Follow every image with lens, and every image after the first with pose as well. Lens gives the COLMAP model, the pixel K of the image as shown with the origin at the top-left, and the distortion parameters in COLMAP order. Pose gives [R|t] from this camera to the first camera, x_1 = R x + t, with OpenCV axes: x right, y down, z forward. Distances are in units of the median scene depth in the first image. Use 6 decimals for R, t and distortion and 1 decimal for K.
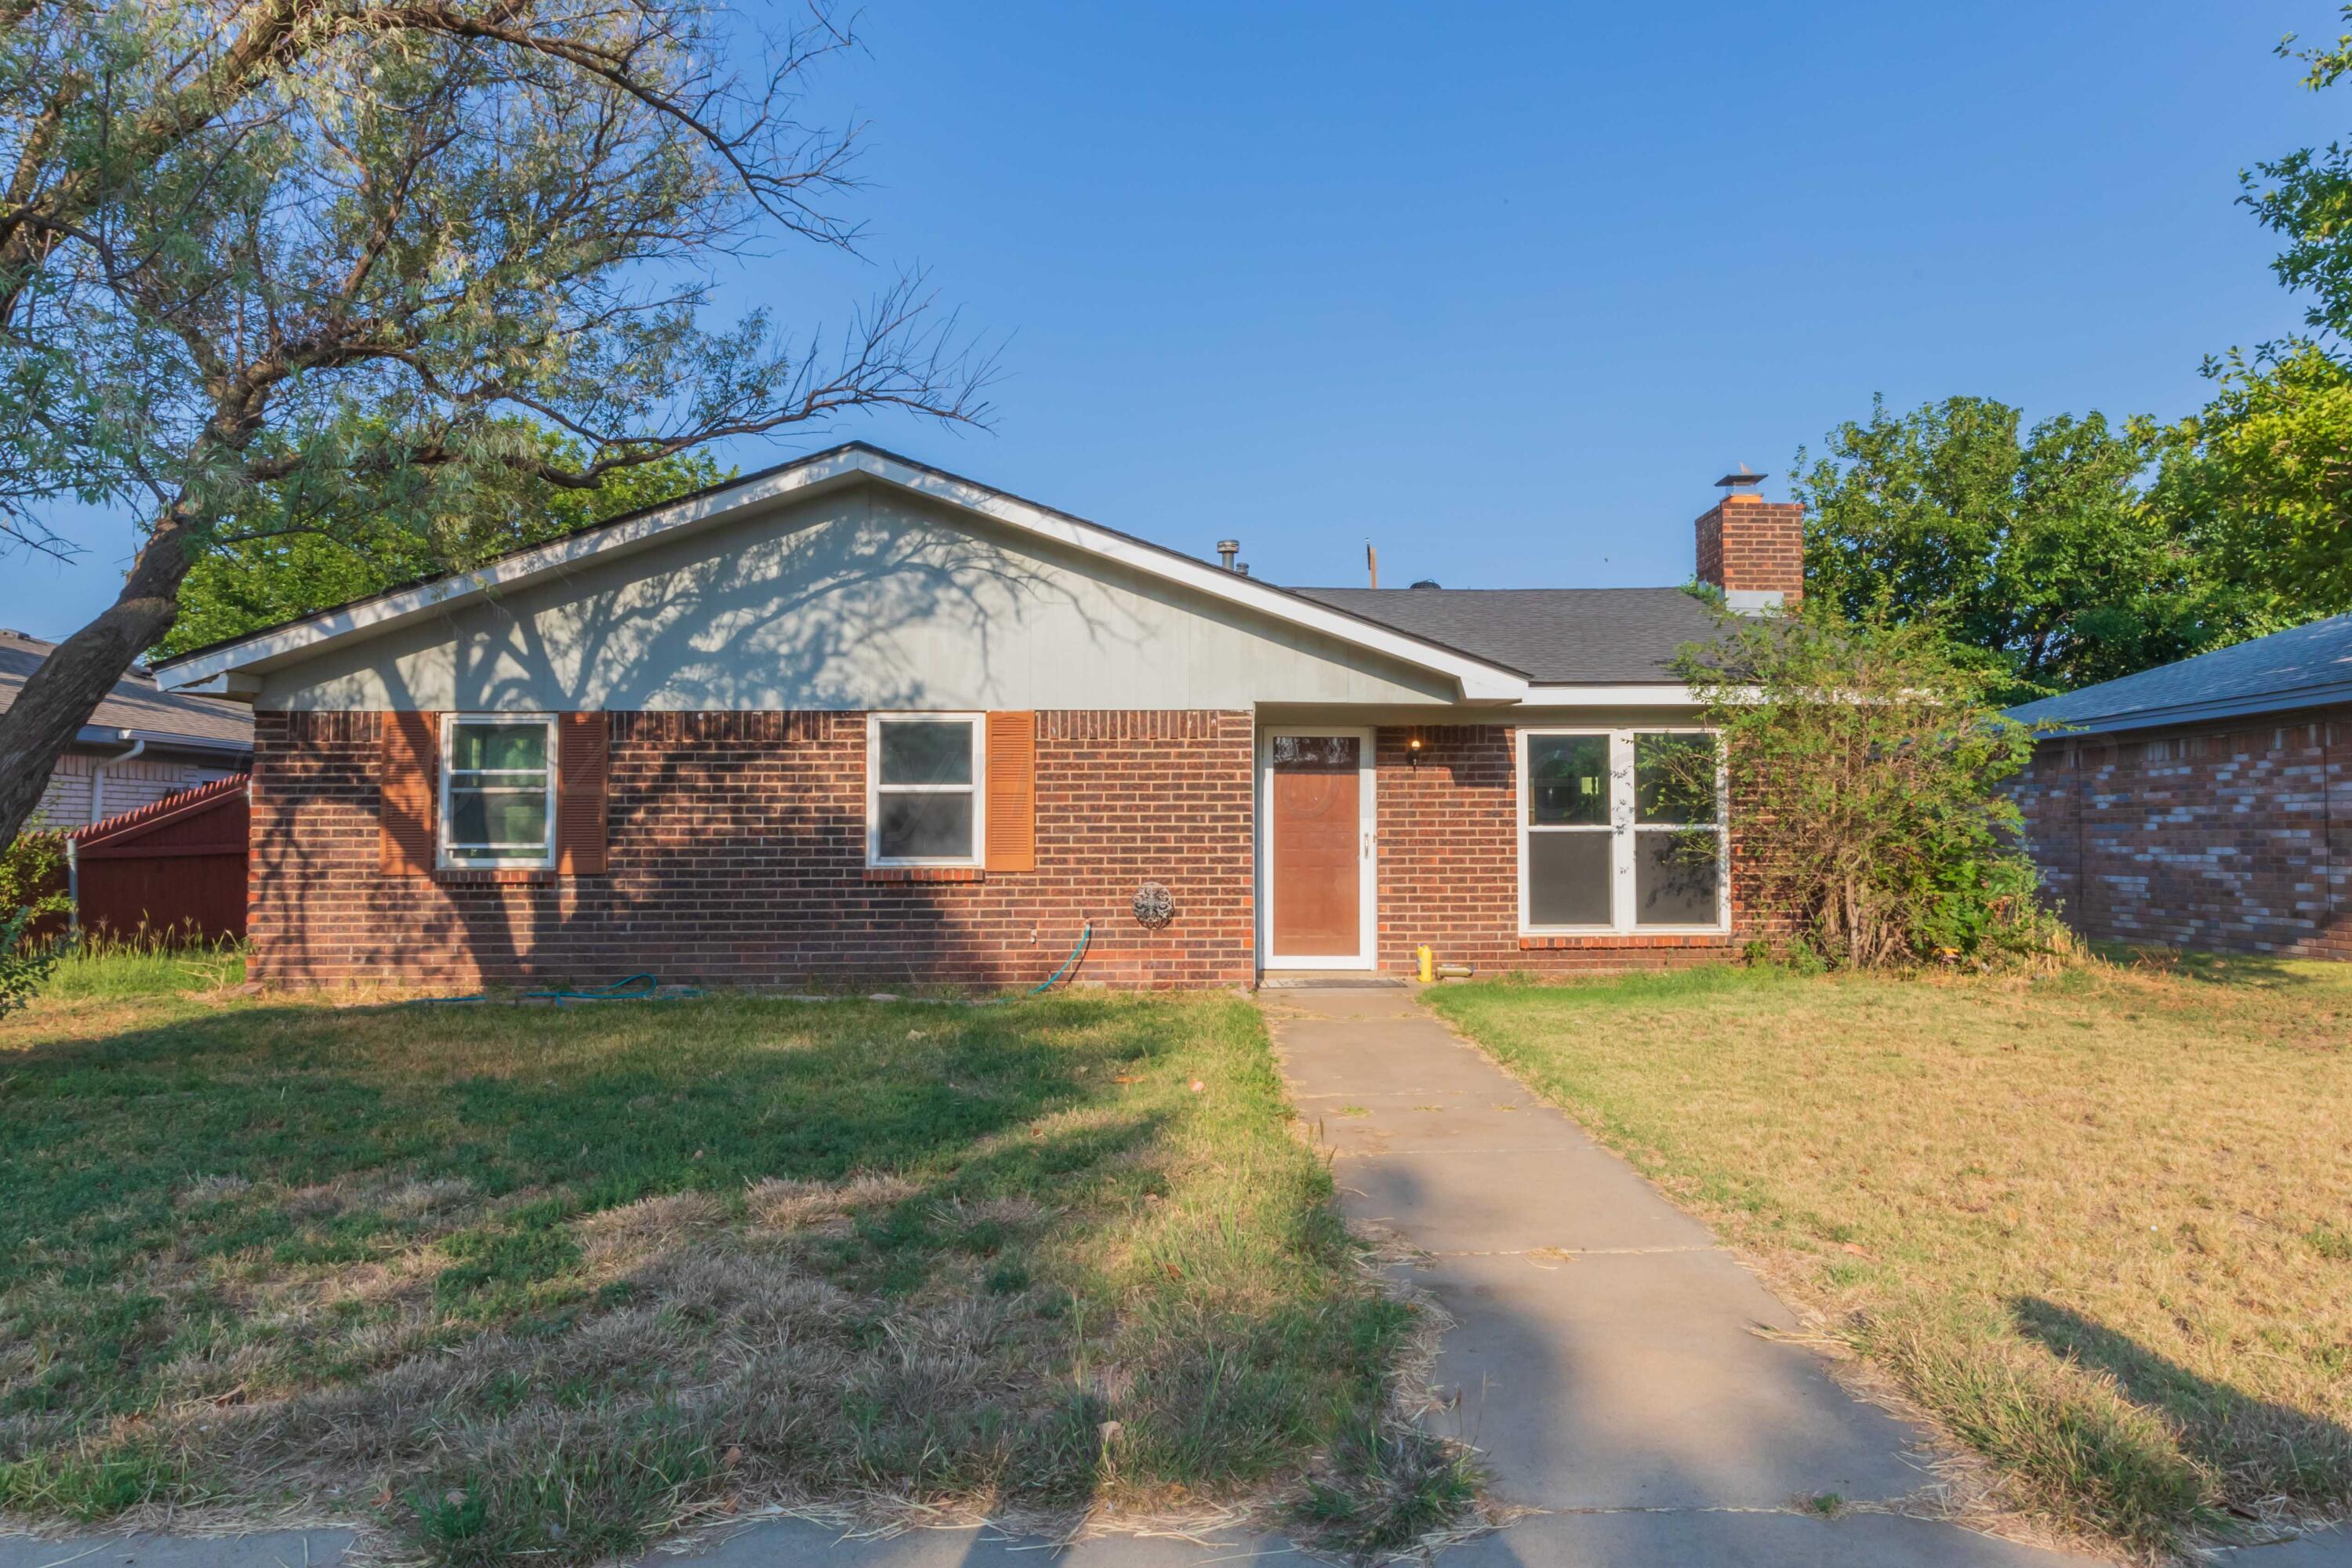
lens RADIAL K [[1071.4, 0, 1217.5], [0, 1071.4, 811.7], [0, 0, 1]] dist [0.002656, 0.000156]
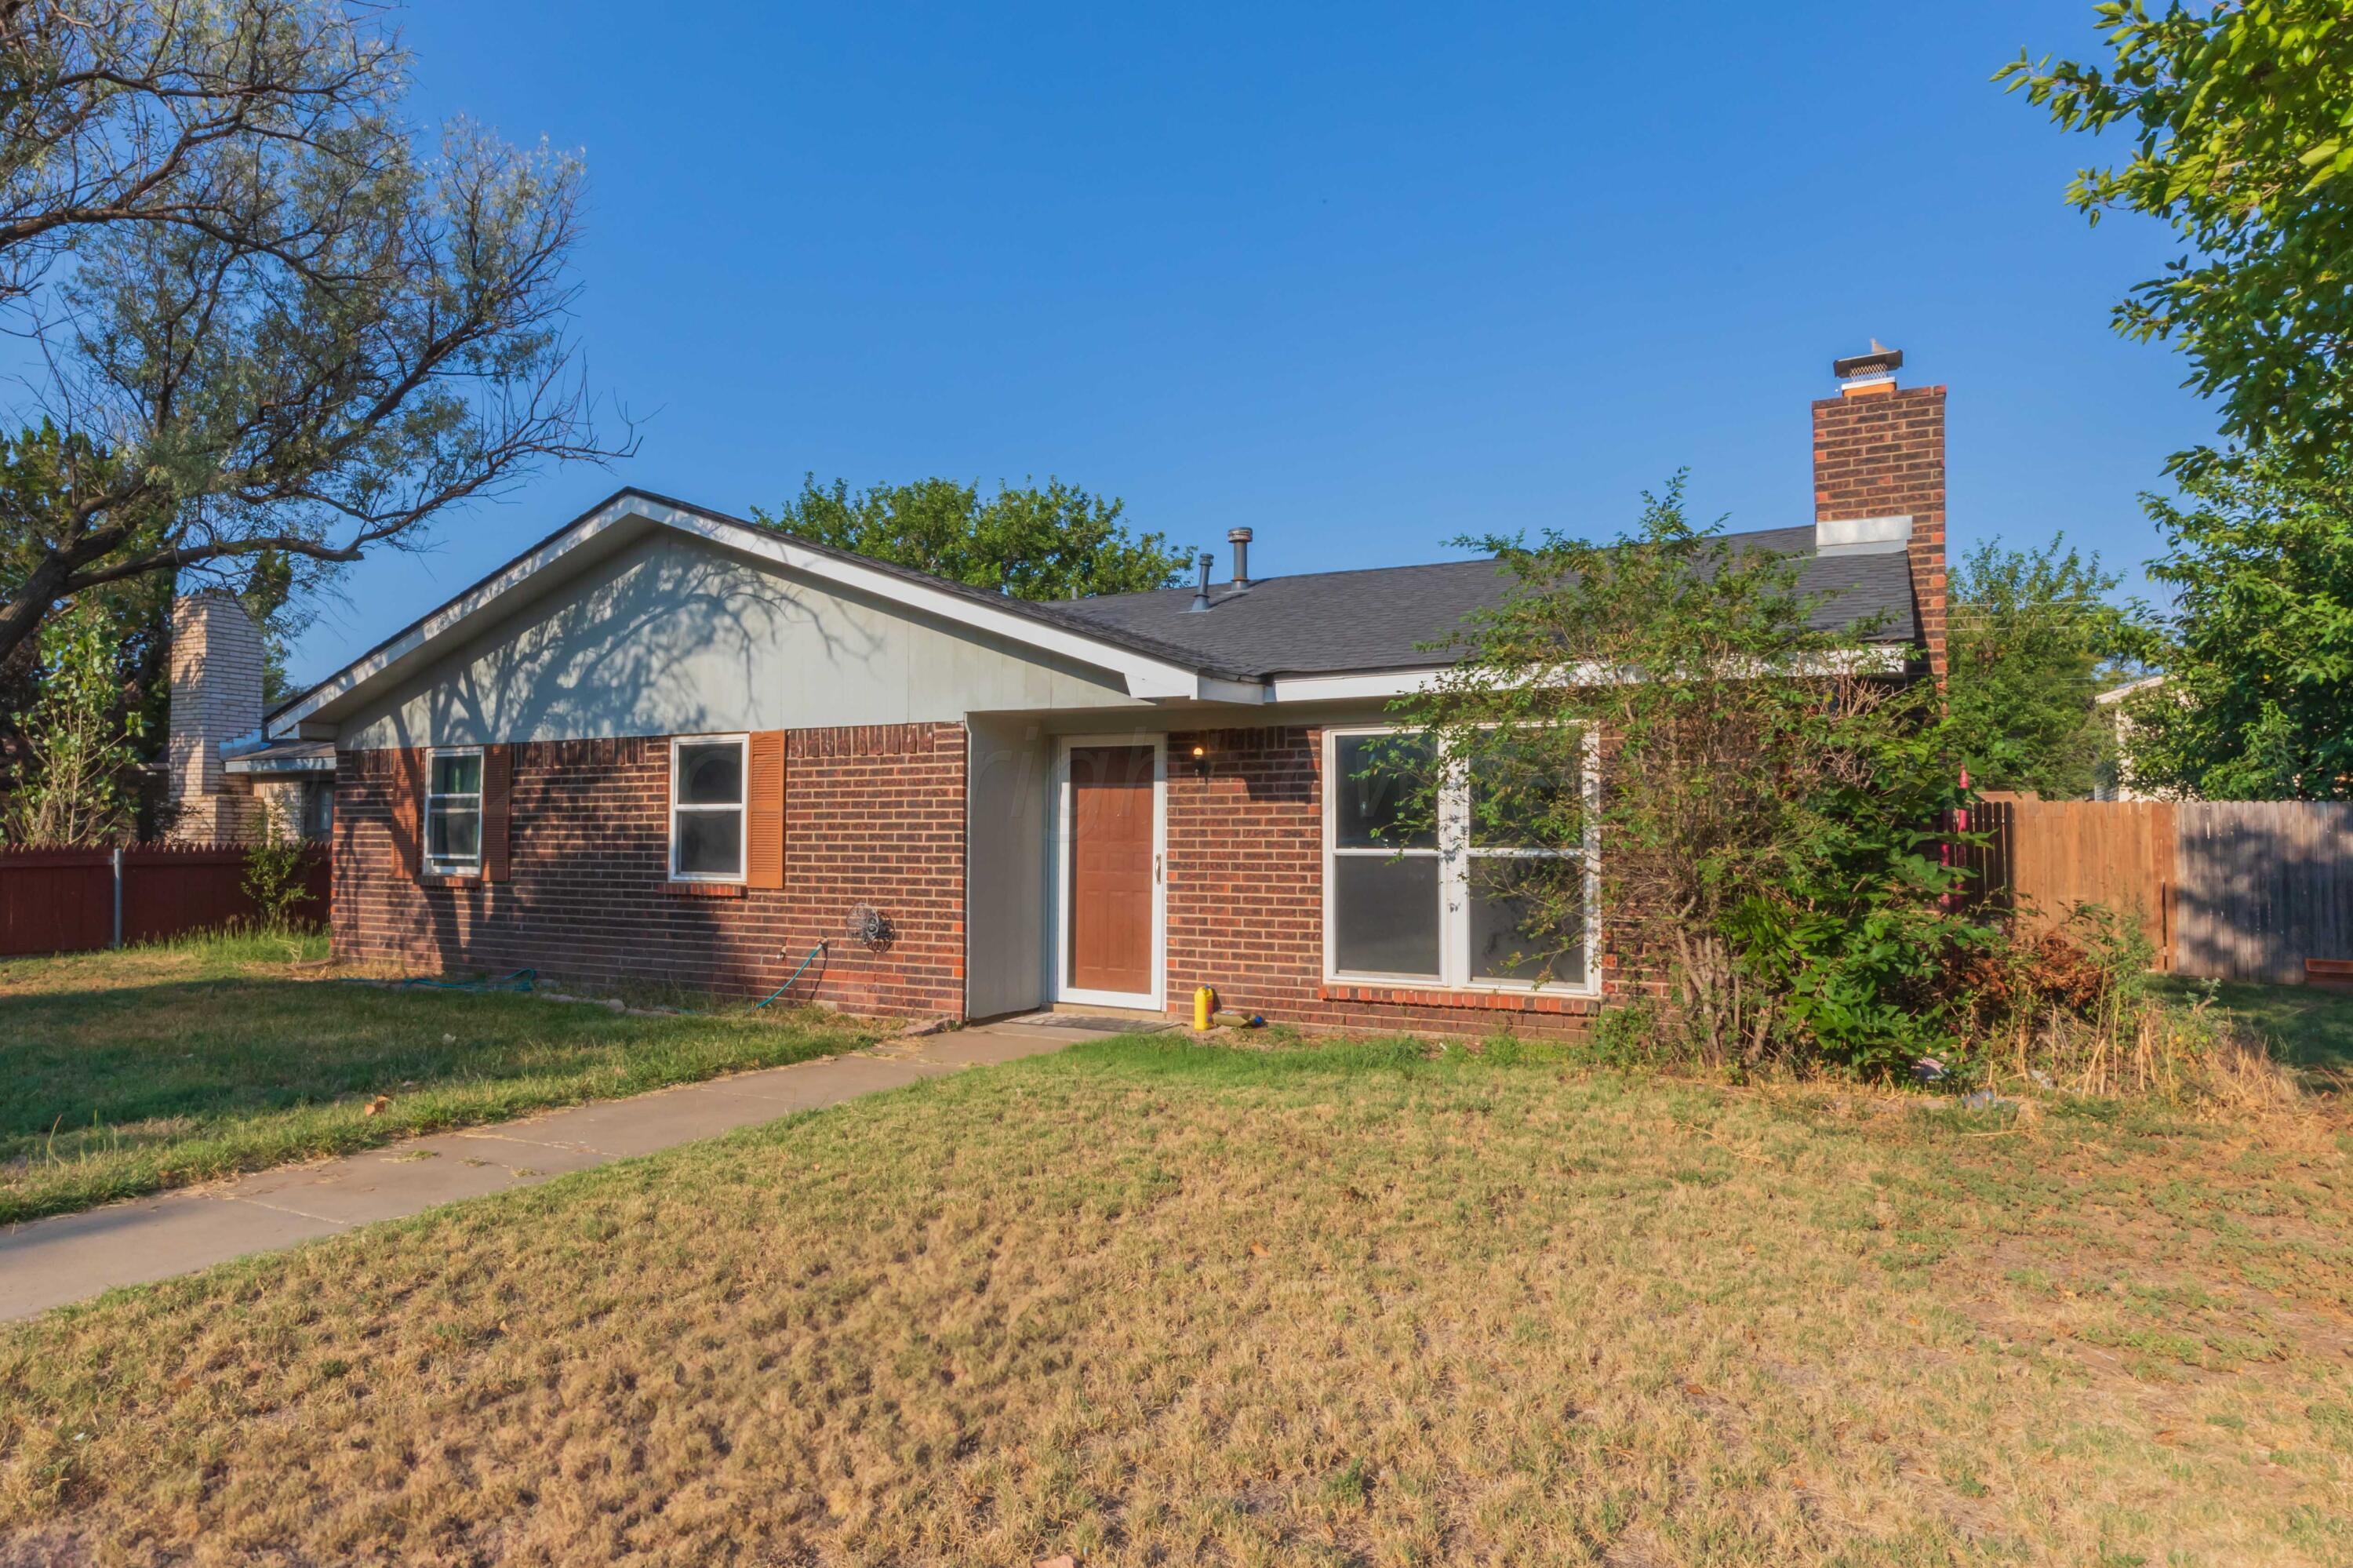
lens RADIAL K [[1107.3, 0, 1125.0], [0, 1107.3, 824.4], [0, 0, 1]] dist [0.003541, -0.001201]
pose [[0.903907, 0.000906, -0.427728, 0.558283], [-0.000591, 0.999999, 0.000869, -0.006206], [0.427729, -0.000532, 0.903907, 0.189517]]
